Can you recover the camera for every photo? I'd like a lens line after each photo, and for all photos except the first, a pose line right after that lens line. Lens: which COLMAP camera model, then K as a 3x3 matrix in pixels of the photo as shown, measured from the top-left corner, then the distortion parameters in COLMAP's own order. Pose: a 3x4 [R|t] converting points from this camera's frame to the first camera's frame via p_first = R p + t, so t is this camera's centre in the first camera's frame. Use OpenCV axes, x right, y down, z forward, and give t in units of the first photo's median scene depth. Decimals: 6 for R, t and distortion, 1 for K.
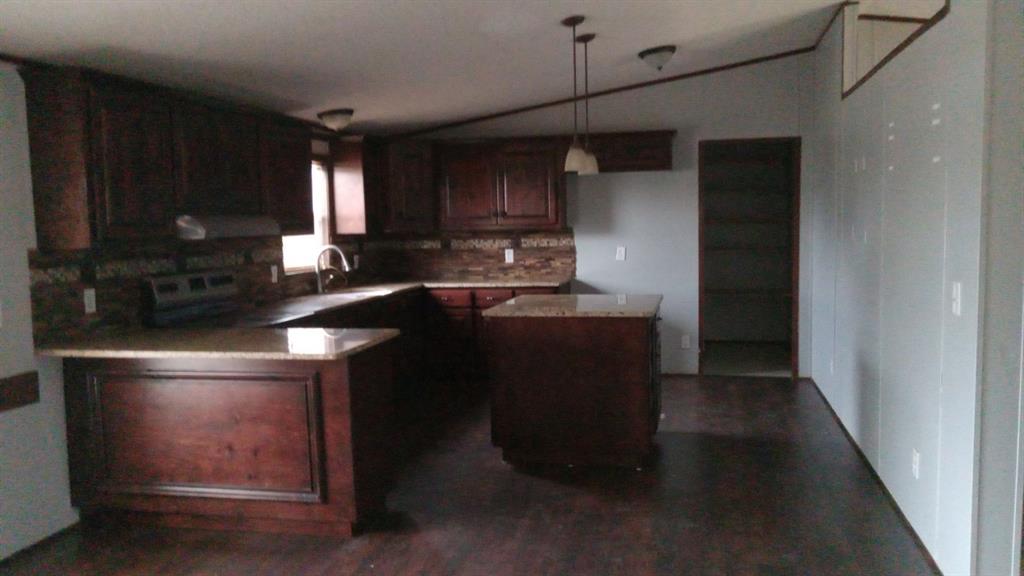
lens RADIAL K [[763.5, 0, 512.0], [0, 763.5, 288.0], [0, 0, 1]] dist [-0.006993, -0.001530]
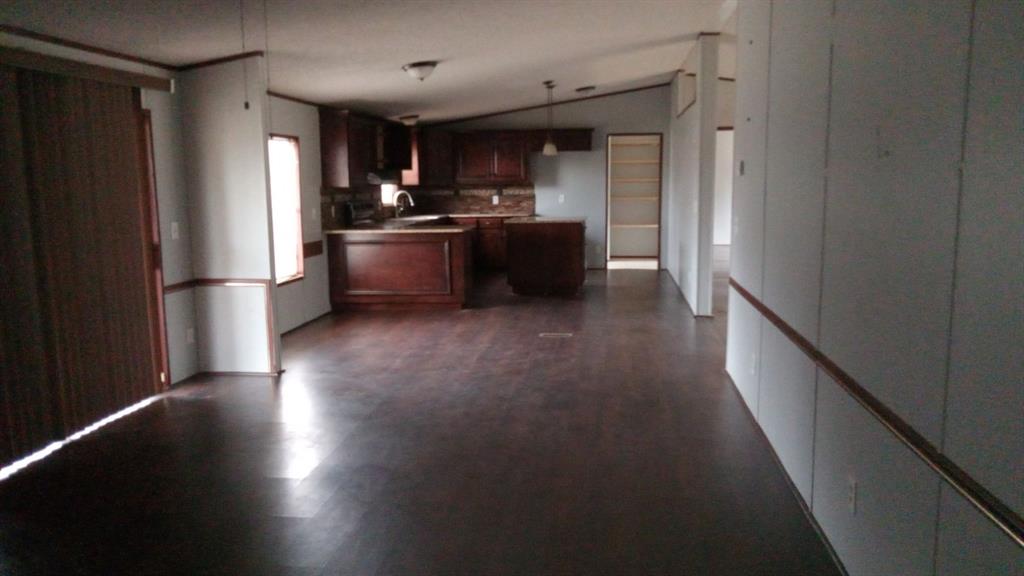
lens RADIAL K [[763.5, 0, 512.0], [0, 763.5, 288.0], [0, 0, 1]] dist [-0.006993, -0.001530]
pose [[0.993609, -0.003280, 0.112830, -0.177193], [-0.002280, 0.998790, 0.049119, 0.077815], [-0.112855, -0.049062, 0.992399, -0.761852]]
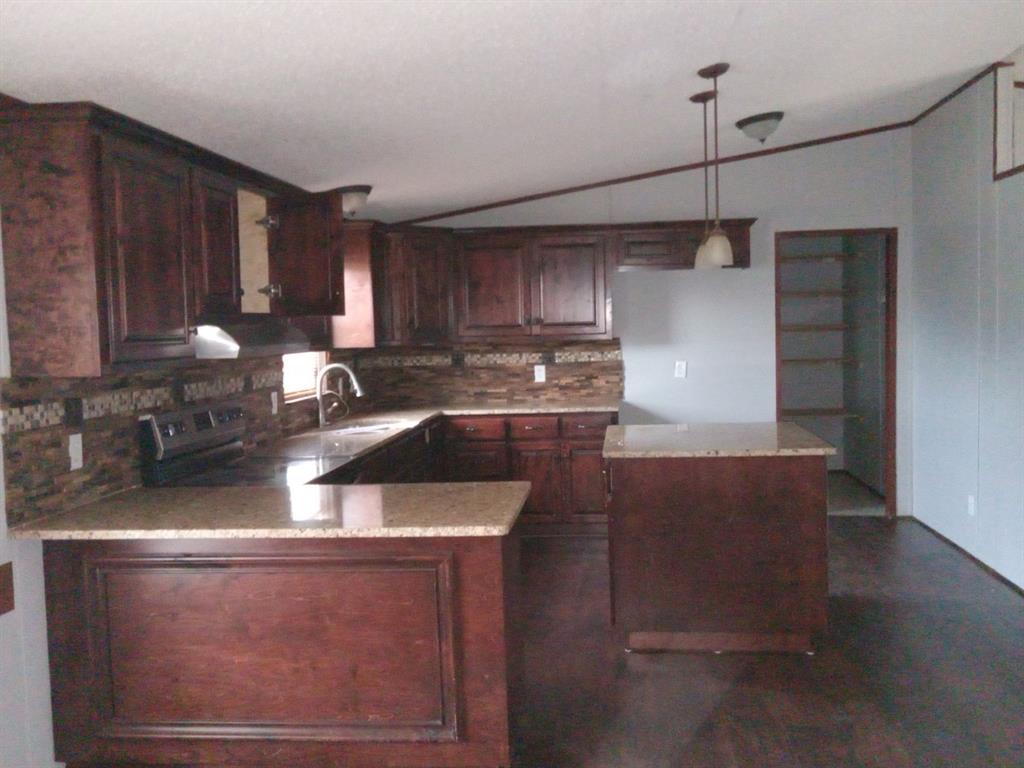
lens RADIAL K [[865.8, 0, 512.0], [0, 865.8, 384.0], [0, 0, 1]] dist [-0.006645, -0.009394]
pose [[0.993065, -0.013172, 0.116827, -0.156341], [0.015970, 0.999607, -0.023049, -0.012033], [-0.116477, 0.024755, 0.992885, 0.114229]]
